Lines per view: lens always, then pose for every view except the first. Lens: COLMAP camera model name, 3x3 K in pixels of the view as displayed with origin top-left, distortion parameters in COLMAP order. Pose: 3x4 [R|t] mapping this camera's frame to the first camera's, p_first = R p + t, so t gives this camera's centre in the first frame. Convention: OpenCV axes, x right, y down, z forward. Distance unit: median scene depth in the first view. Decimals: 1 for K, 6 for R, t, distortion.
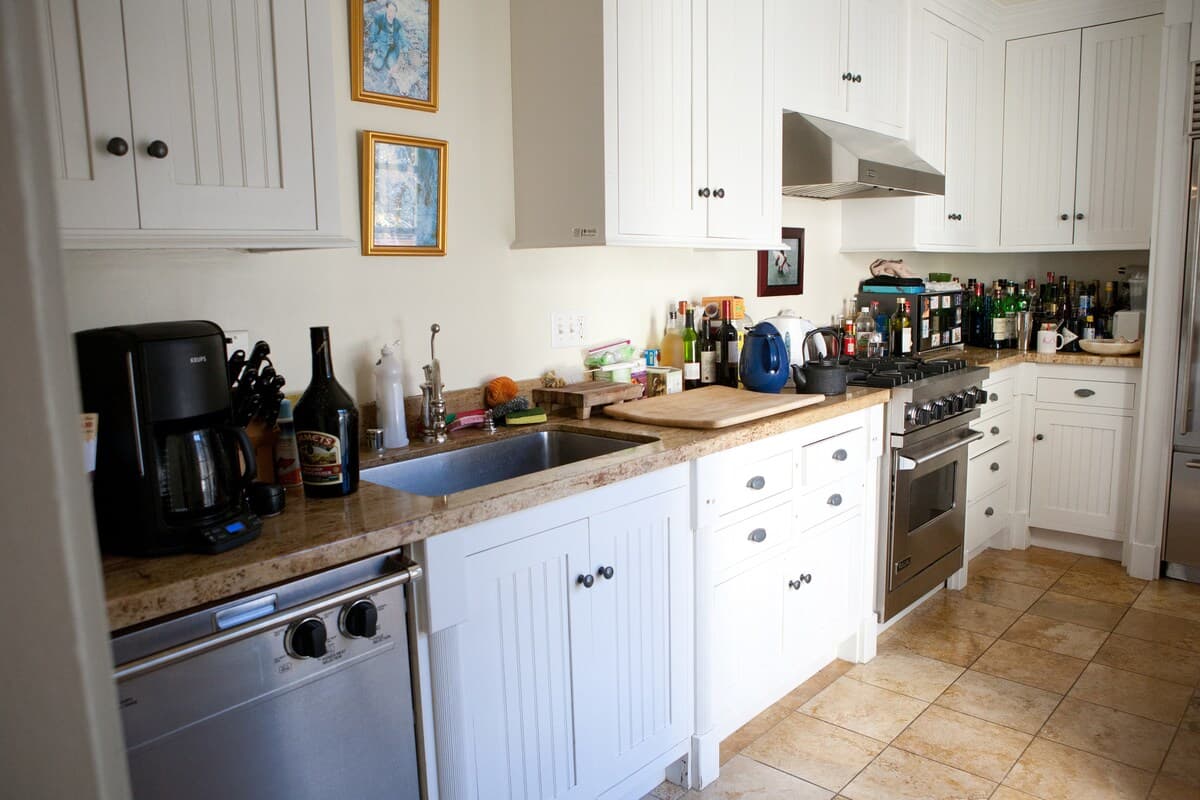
lens RADIAL K [[832.0, 0, 600.0], [0, 832.0, 400.0], [0, 0, 1]] dist [-0.112564, 0.088943]
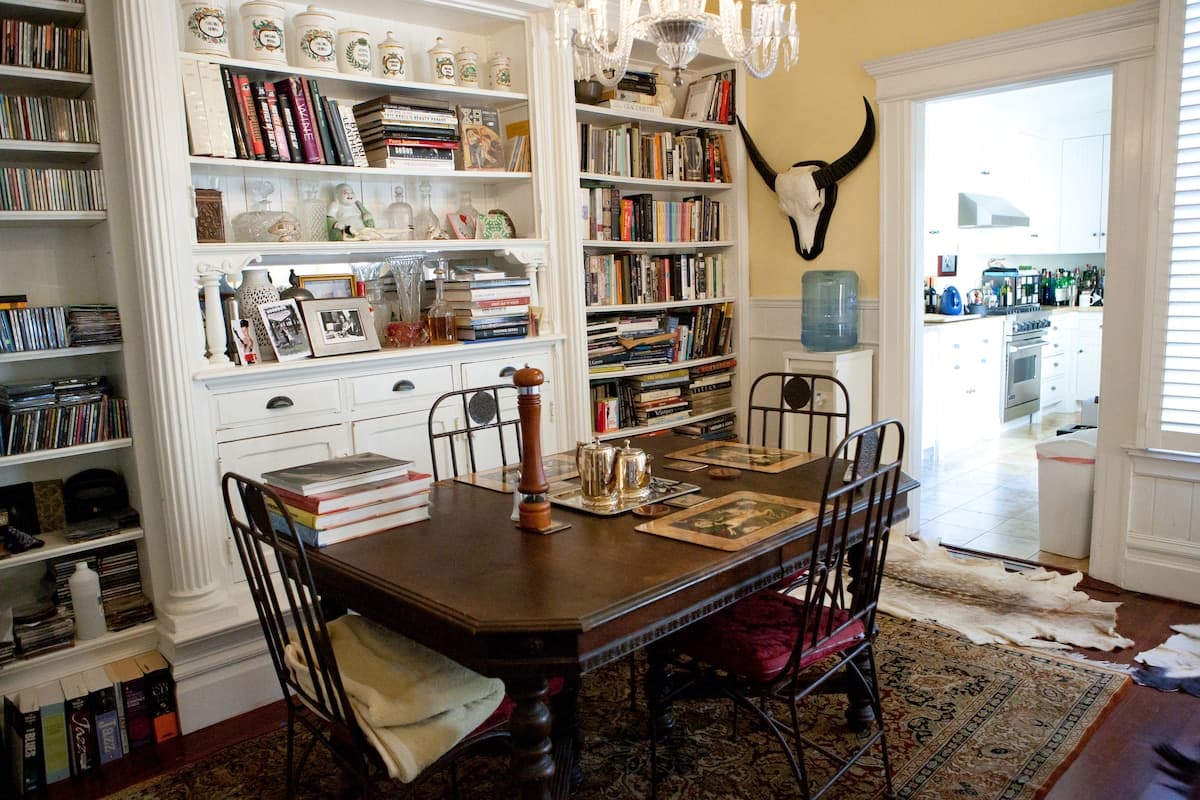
lens RADIAL K [[832.0, 0, 600.0], [0, 832.0, 400.0], [0, 0, 1]] dist [-0.112564, 0.088943]
pose [[0.996988, 0.000083, -0.077562, -0.438712], [-0.000118, 1.000000, -0.000451, 0.163691], [0.077562, 0.000459, 0.996987, -0.985207]]
